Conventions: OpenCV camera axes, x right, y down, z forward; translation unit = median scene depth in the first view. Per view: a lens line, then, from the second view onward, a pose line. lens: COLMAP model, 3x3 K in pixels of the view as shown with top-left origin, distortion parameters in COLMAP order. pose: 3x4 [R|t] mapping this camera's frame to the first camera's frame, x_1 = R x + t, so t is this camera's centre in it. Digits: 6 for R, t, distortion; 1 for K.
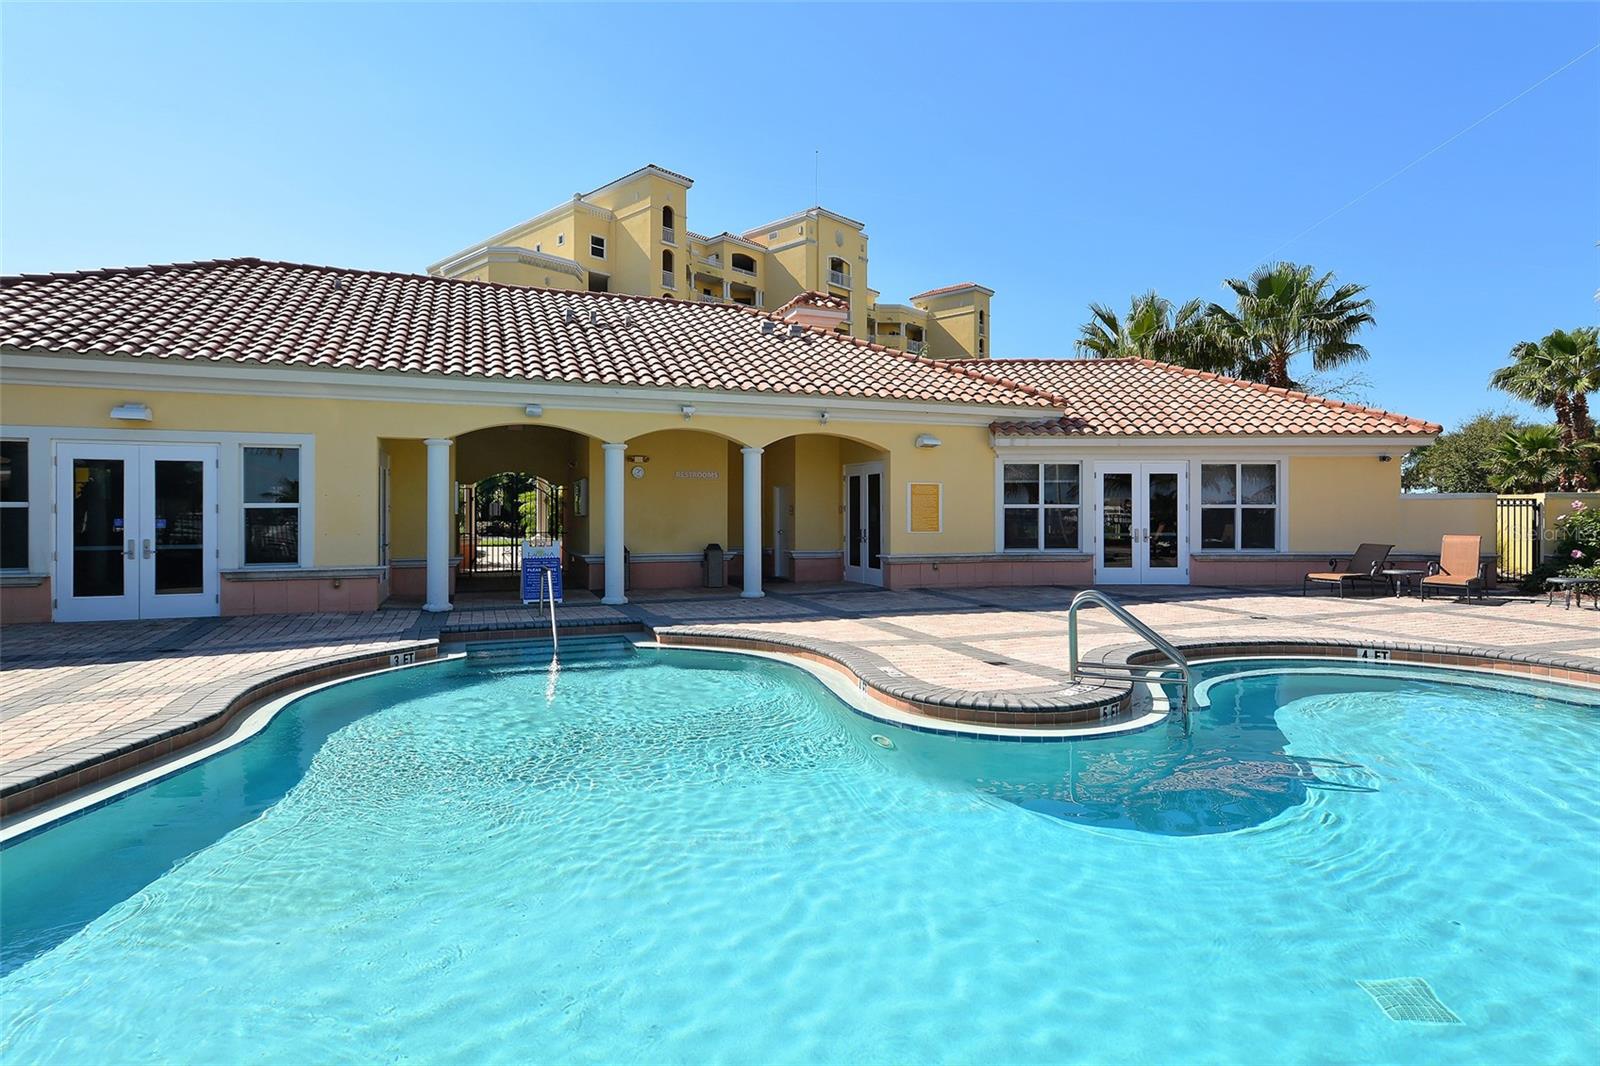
lens RADIAL K [[849.2, 0, 800.5], [0, 849.2, 536.8], [0, 0, 1]] dist [0.002240, 0.000449]
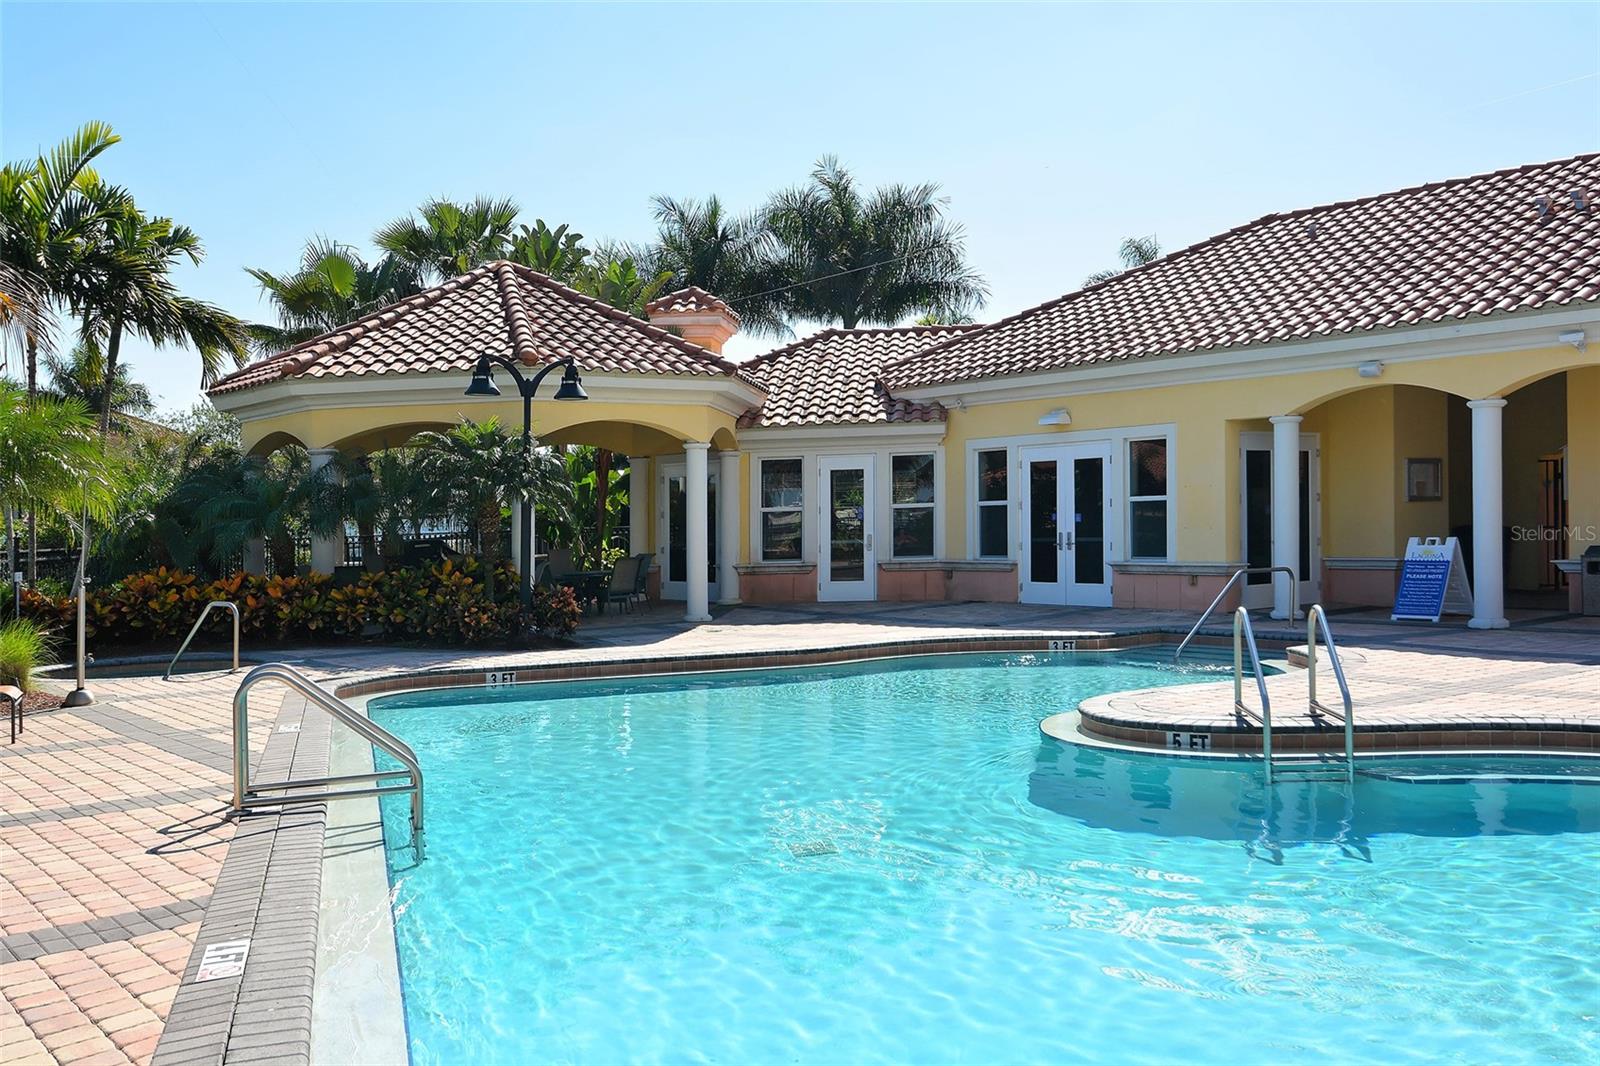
lens RADIAL K [[1004.9, 0, 801.1], [0, 1004.9, 528.2], [0, 0, 1]] dist [-0.000929, -0.000336]
pose [[0.492916, -0.003000, -0.870072, 0.208282], [0.004417, 0.999990, -0.000946, -0.002939], [0.870066, -0.003377, 0.492924, 0.073111]]
